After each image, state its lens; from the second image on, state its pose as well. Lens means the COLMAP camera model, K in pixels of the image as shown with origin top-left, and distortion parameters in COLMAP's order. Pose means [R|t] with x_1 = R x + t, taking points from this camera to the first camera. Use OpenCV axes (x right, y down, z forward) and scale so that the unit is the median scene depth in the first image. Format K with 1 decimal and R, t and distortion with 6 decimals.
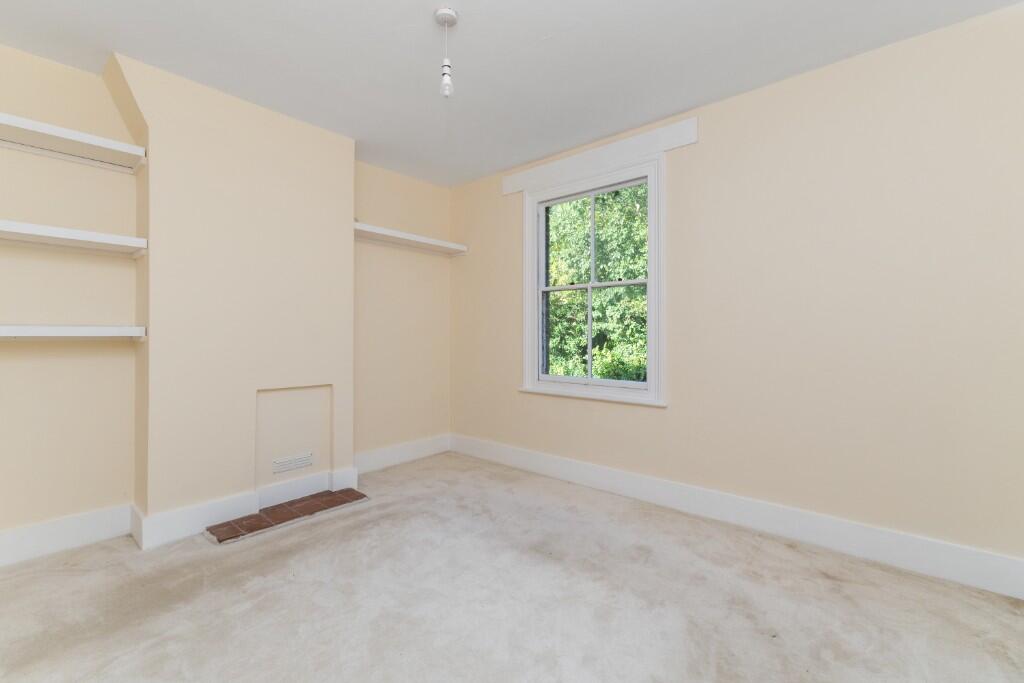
lens RADIAL K [[438.6, 0, 511.2], [0, 438.6, 337.5], [0, 0, 1]] dist [0.005177, -0.000447]
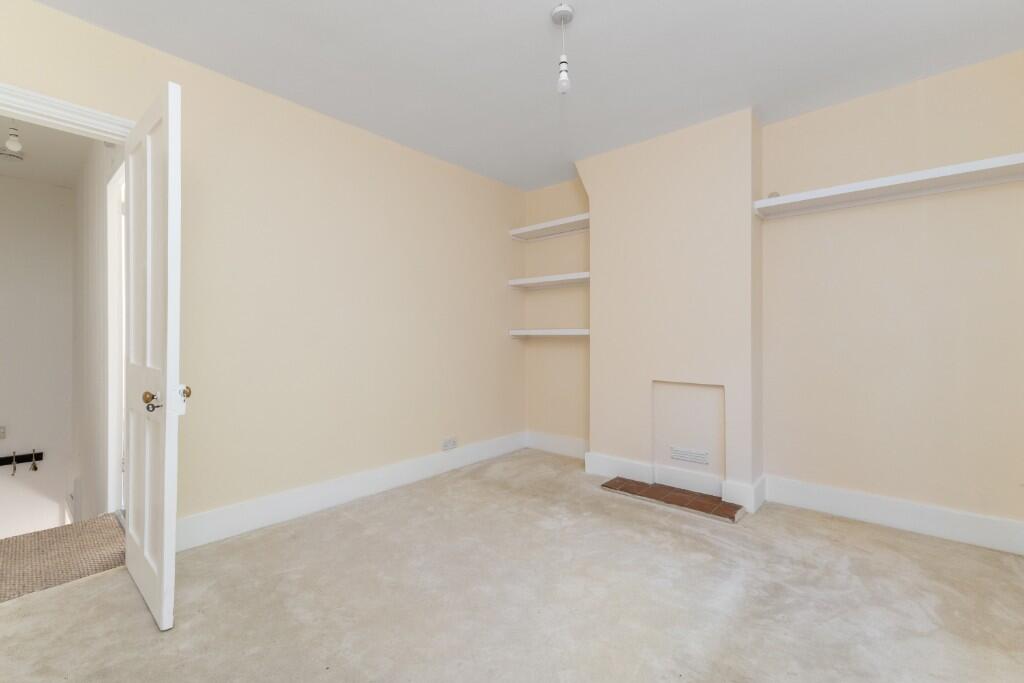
lens RADIAL K [[438.6, 0, 511.2], [0, 438.6, 337.9], [0, 0, 1]] dist [0.005177, -0.000447]
pose [[0.003026, 0.010053, -0.999945, 0.597029], [-0.001498, 0.999948, 0.010048, -0.006325], [0.999994, 0.001468, 0.003041, 0.616163]]
